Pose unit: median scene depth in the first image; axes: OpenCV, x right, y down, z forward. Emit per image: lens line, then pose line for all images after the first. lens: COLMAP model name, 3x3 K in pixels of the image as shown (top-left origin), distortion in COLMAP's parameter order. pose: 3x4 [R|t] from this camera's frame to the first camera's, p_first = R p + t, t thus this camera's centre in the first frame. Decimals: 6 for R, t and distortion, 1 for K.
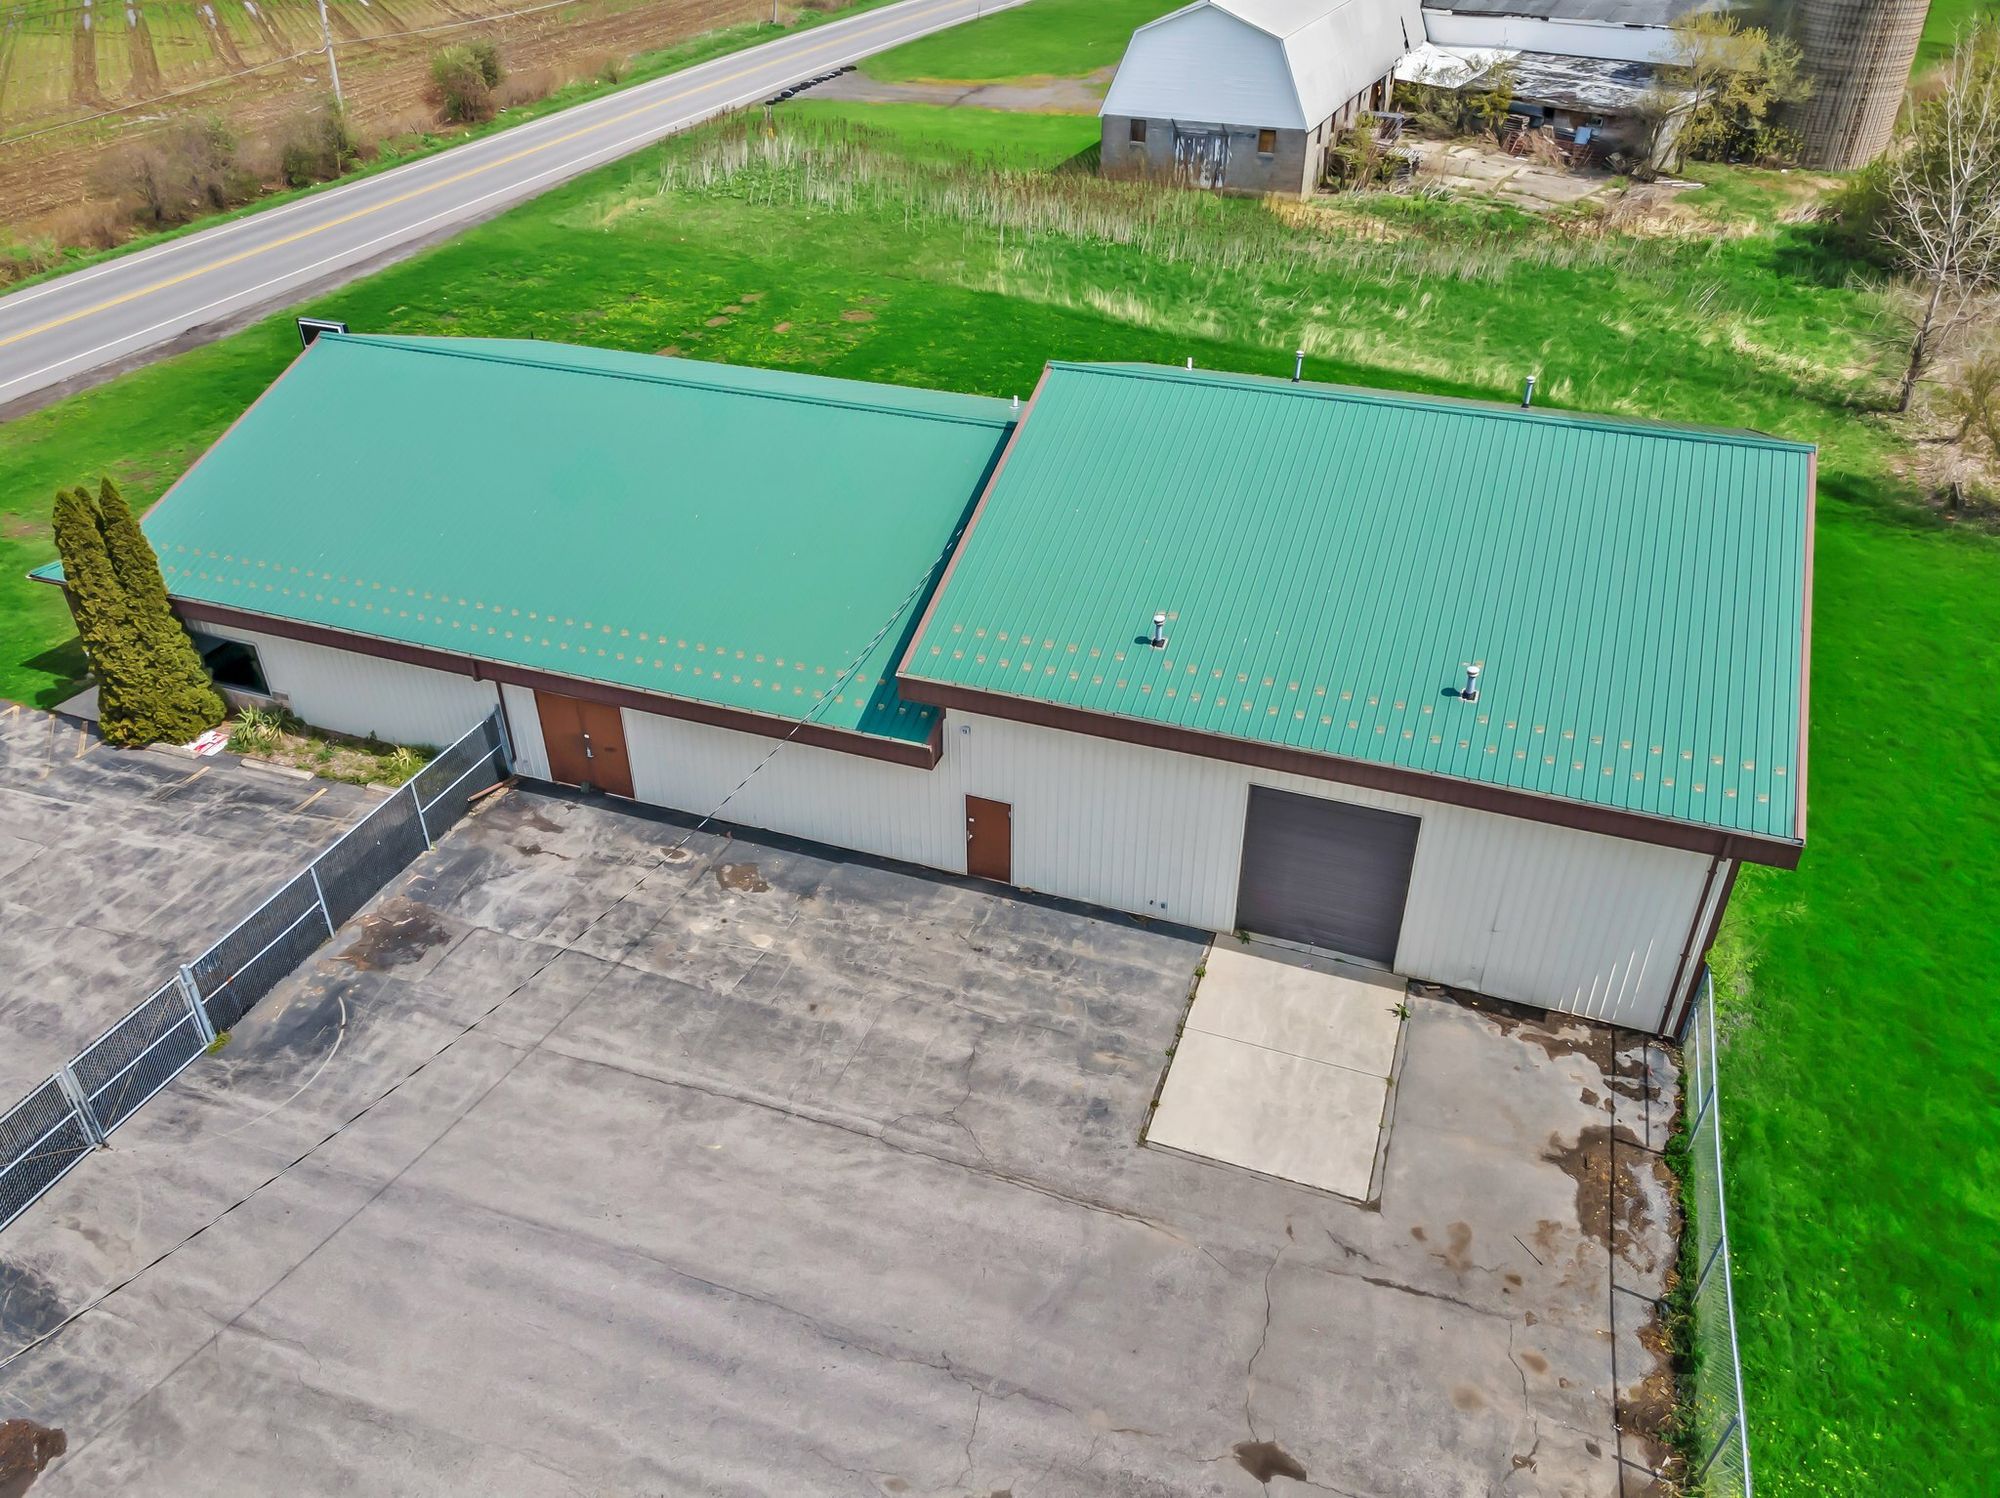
lens RADIAL K [[1490.3, 0, 982.2], [0, 1490.3, 745.5], [0, 0, 1]] dist [0.017492, 0.050294]
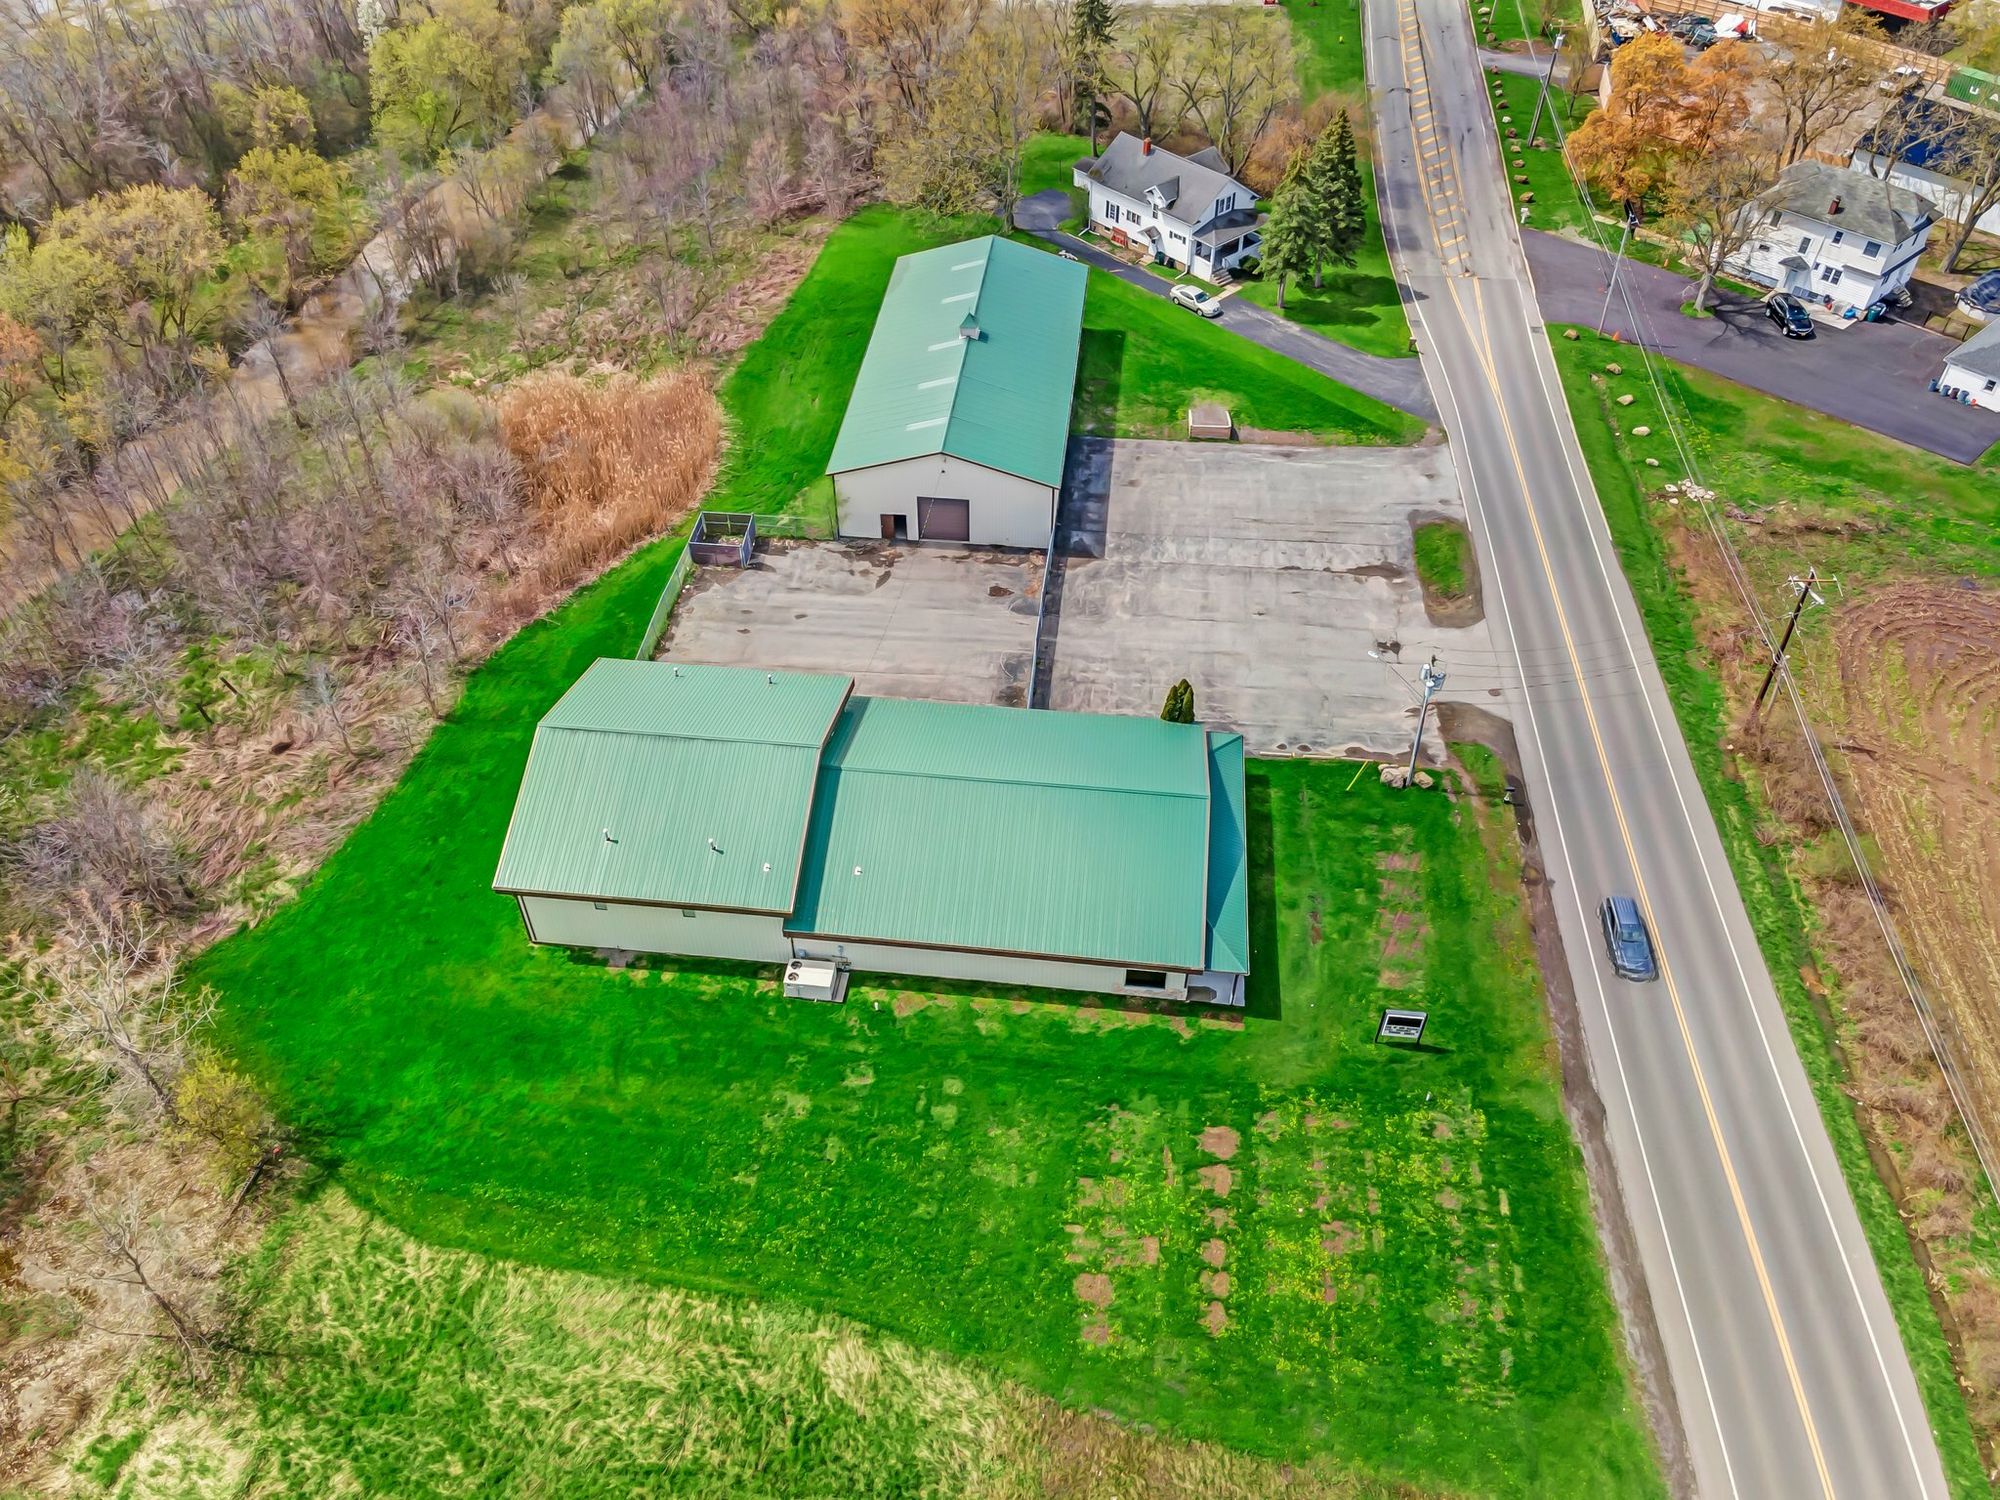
lens RADIAL K [[1474.4, 0, 976.1], [0, 1474.4, 733.8], [0, 0, 1]] dist [0.029665, 0.005486]
pose [[-0.970868, 0.176683, -0.161857, 0.173107], [-0.118713, 0.232088, 0.965423, -2.430811], [0.208139, 0.956513, -0.204353, 1.446043]]
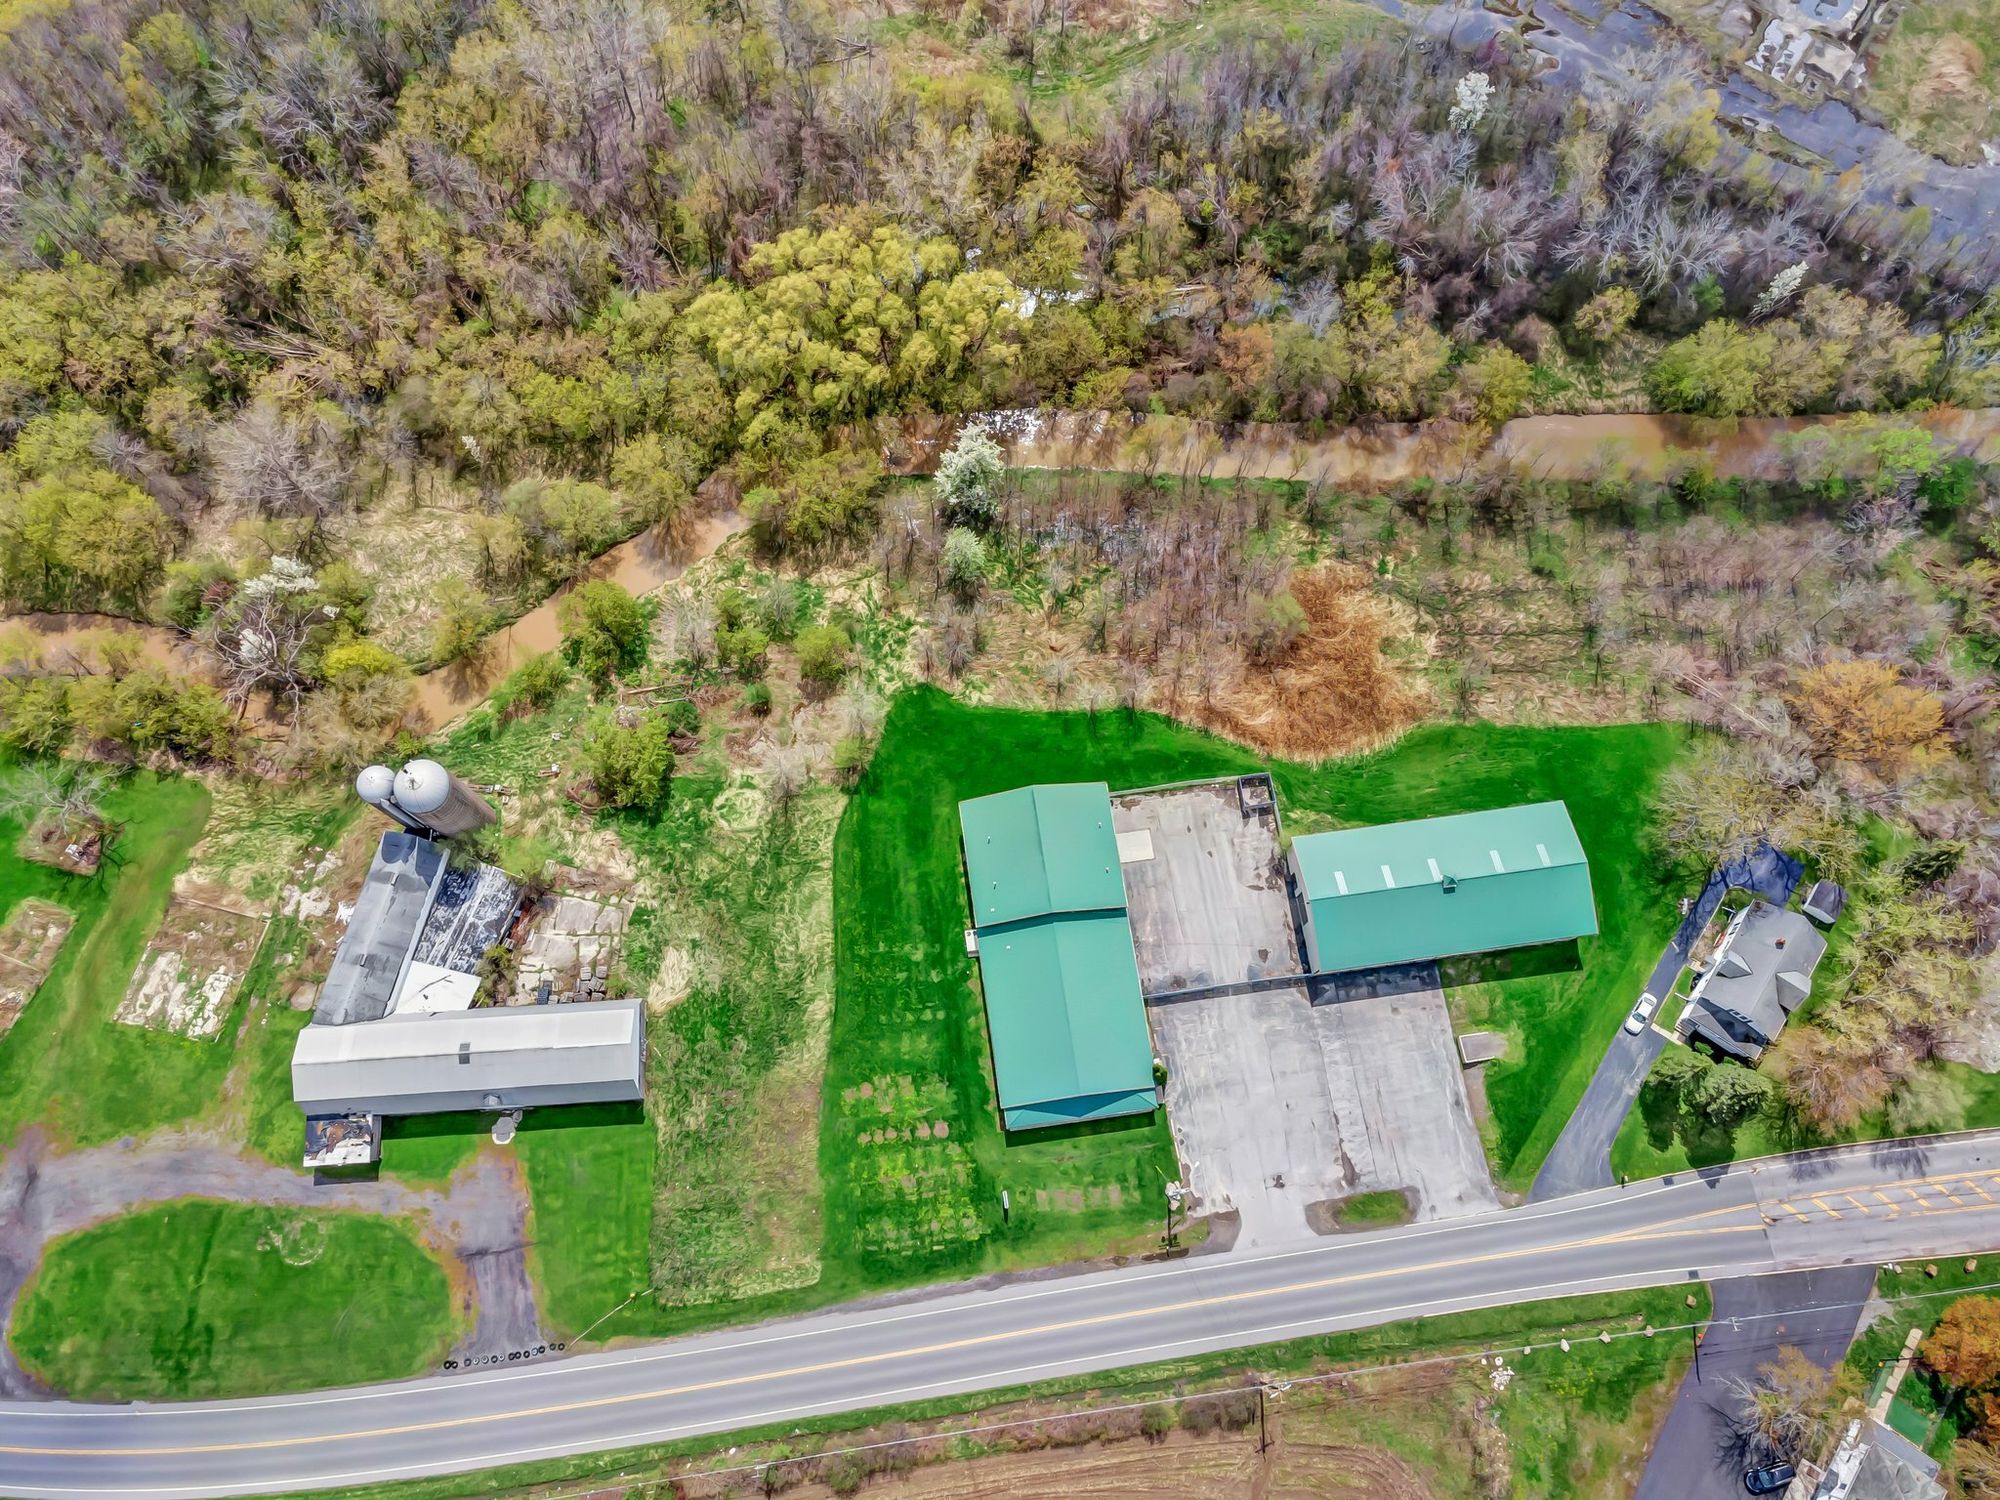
lens RADIAL K [[1455.7, 0, 978.1], [0, 1455.7, 745.4], [0, 0, 1]] dist [0.025274, -0.005264]
pose [[-0.474799, -0.834906, 0.278386, -0.715054], [0.494843, 0.008325, 0.868942, -4.546392], [-0.727803, 0.550330, 0.409195, -1.126887]]
